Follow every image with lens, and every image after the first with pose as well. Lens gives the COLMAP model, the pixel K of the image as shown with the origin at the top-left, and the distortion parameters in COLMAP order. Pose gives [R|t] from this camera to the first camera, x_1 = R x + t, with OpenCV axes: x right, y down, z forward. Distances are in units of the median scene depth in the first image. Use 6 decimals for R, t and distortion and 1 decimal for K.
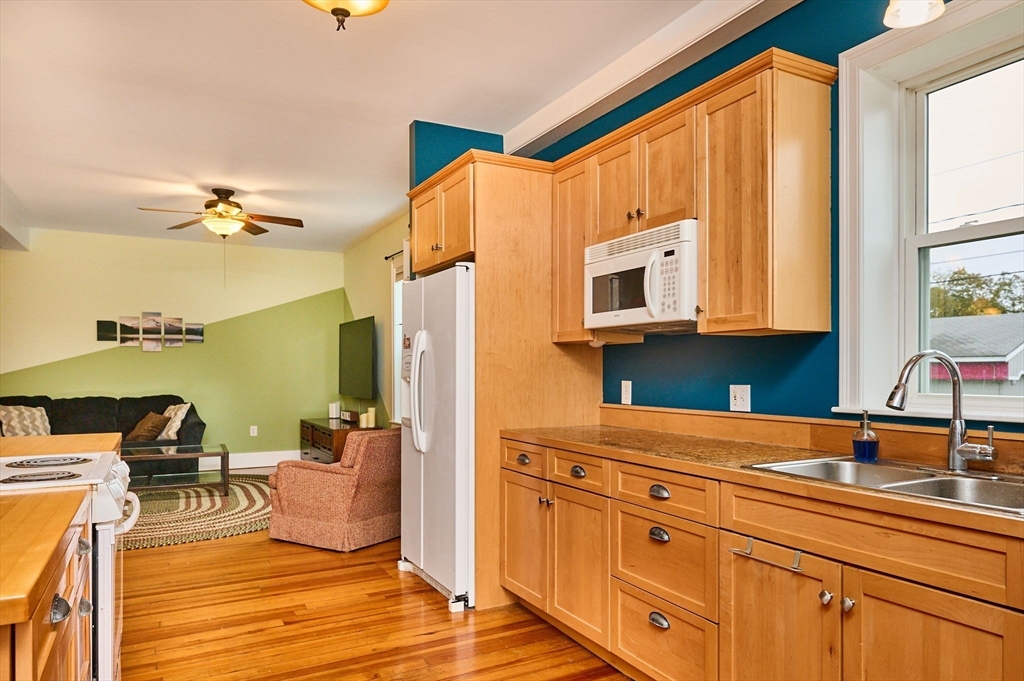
lens RADIAL K [[690.0, 0, 564.7], [0, 690.0, 377.0], [0, 0, 1]] dist [-0.006192, -0.001650]
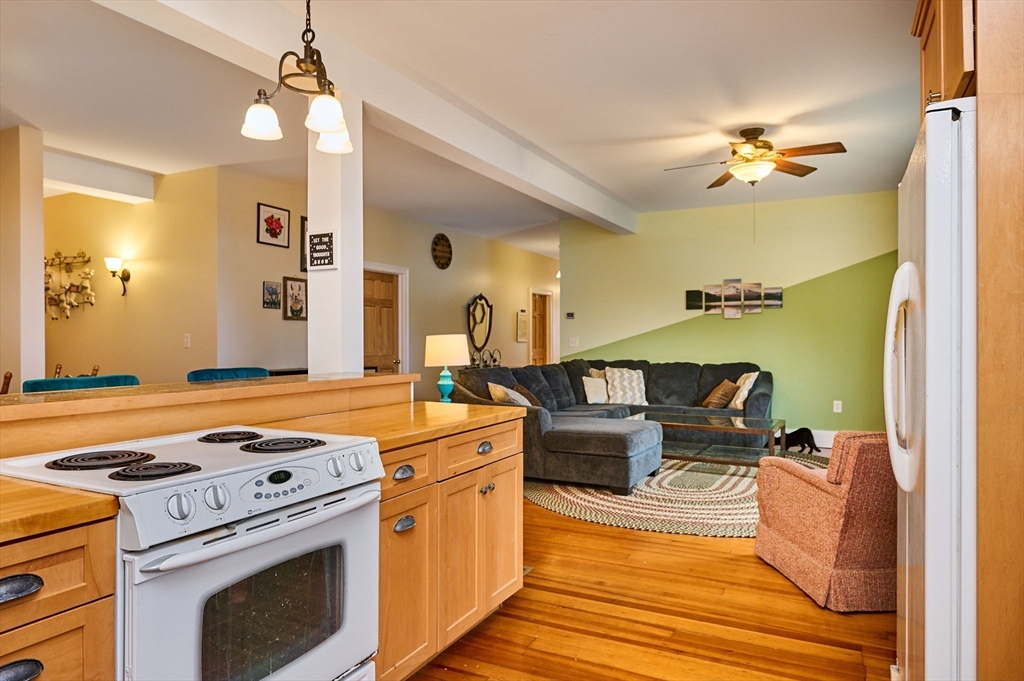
lens RADIAL K [[650.2, 0, 509.8], [0, 650.2, 336.6], [0, 0, 1]] dist [-0.005682, -0.000685]
pose [[0.529541, -0.002918, -0.848279, 0.036344], [-0.005689, 0.999959, -0.006991, -0.003151], [0.848265, 0.008528, 0.529503, 0.297620]]
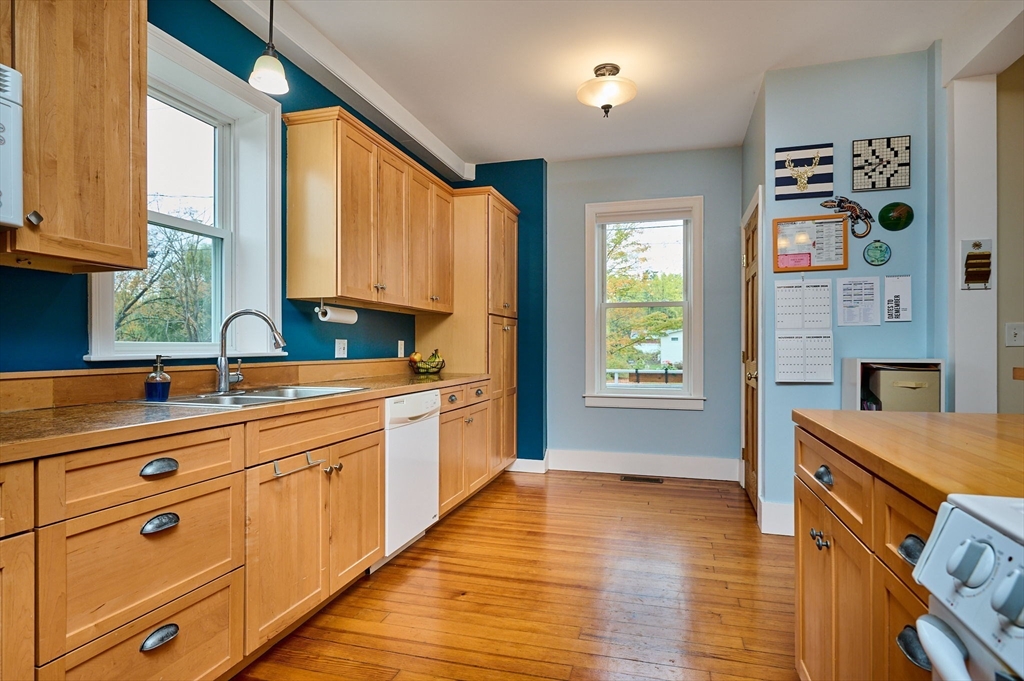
lens RADIAL K [[547.0, 0, 515.3], [0, 547.0, 346.8], [0, 0, 1]] dist [0.008011, 0.000703]
pose [[-0.693394, 0.000846, 0.720558, -0.228380], [0.004250, 0.999987, 0.002915, 0.012990], [-0.720546, 0.005084, -0.693388, 0.454057]]
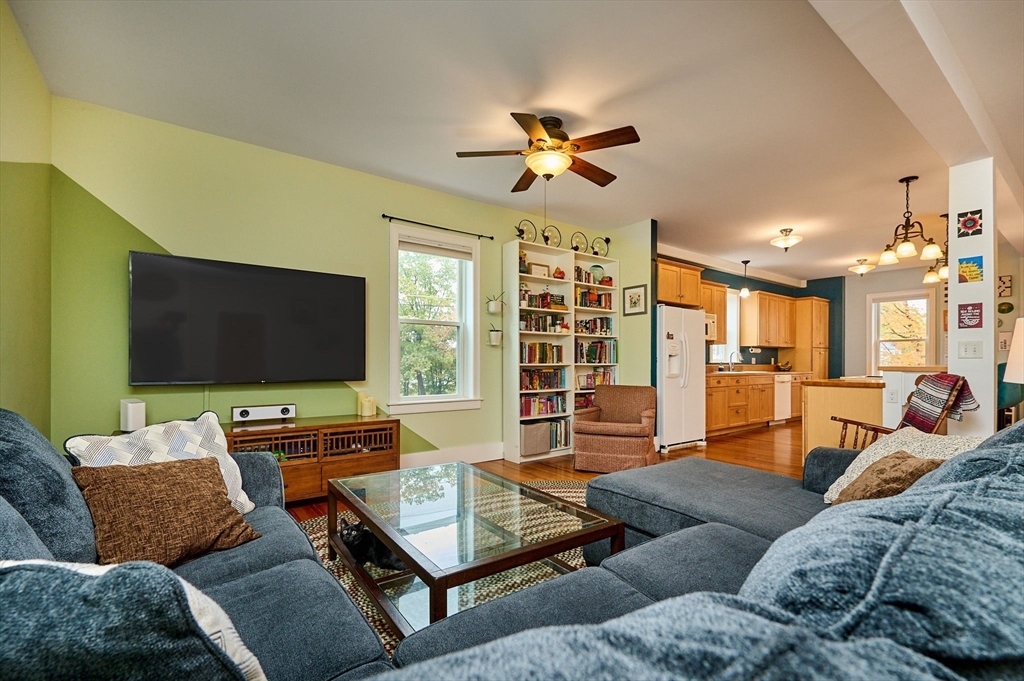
lens RADIAL K [[430.3, 0, 518.5], [0, 430.3, 362.2], [0, 0, 1]] dist [-0.003606, 0.000312]
pose [[-0.096109, 0.000484, 0.995371, -0.959112], [0.007064, 0.999975, 0.000196, 0.014290], [-0.995346, 0.007050, -0.096110, 1.047003]]
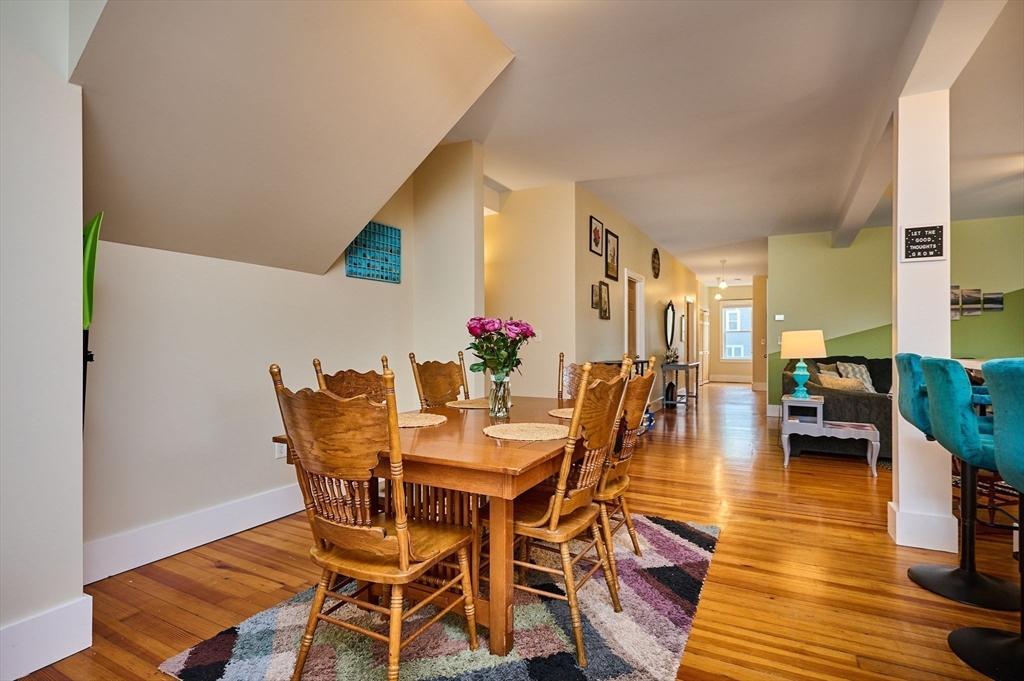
lens RADIAL K [[520.9, 0, 511.3], [0, 520.9, 340.9], [0, 0, 1]] dist [0.001550, -0.001148]
pose [[0.521989, -0.002060, -0.852950, -0.313022], [-0.009375, 0.999923, -0.008152, 0.015276], [0.852901, 0.012252, 0.521929, -0.101947]]
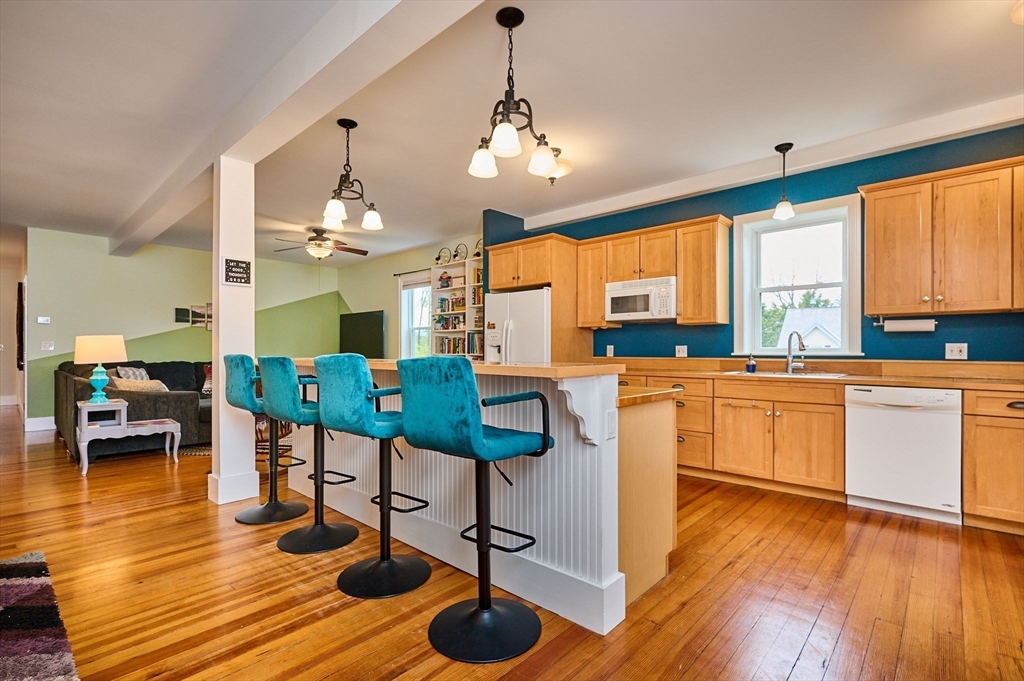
lens RADIAL K [[472.6, 0, 518.6], [0, 472.6, 348.3], [0, 0, 1]] dist [-0.001311, -0.000551]
pose [[0.955532, 0.002320, 0.294877, -0.363645], [0.001546, 0.999916, -0.012879, 0.019169], [-0.294882, 0.012762, 0.955449, -0.182017]]
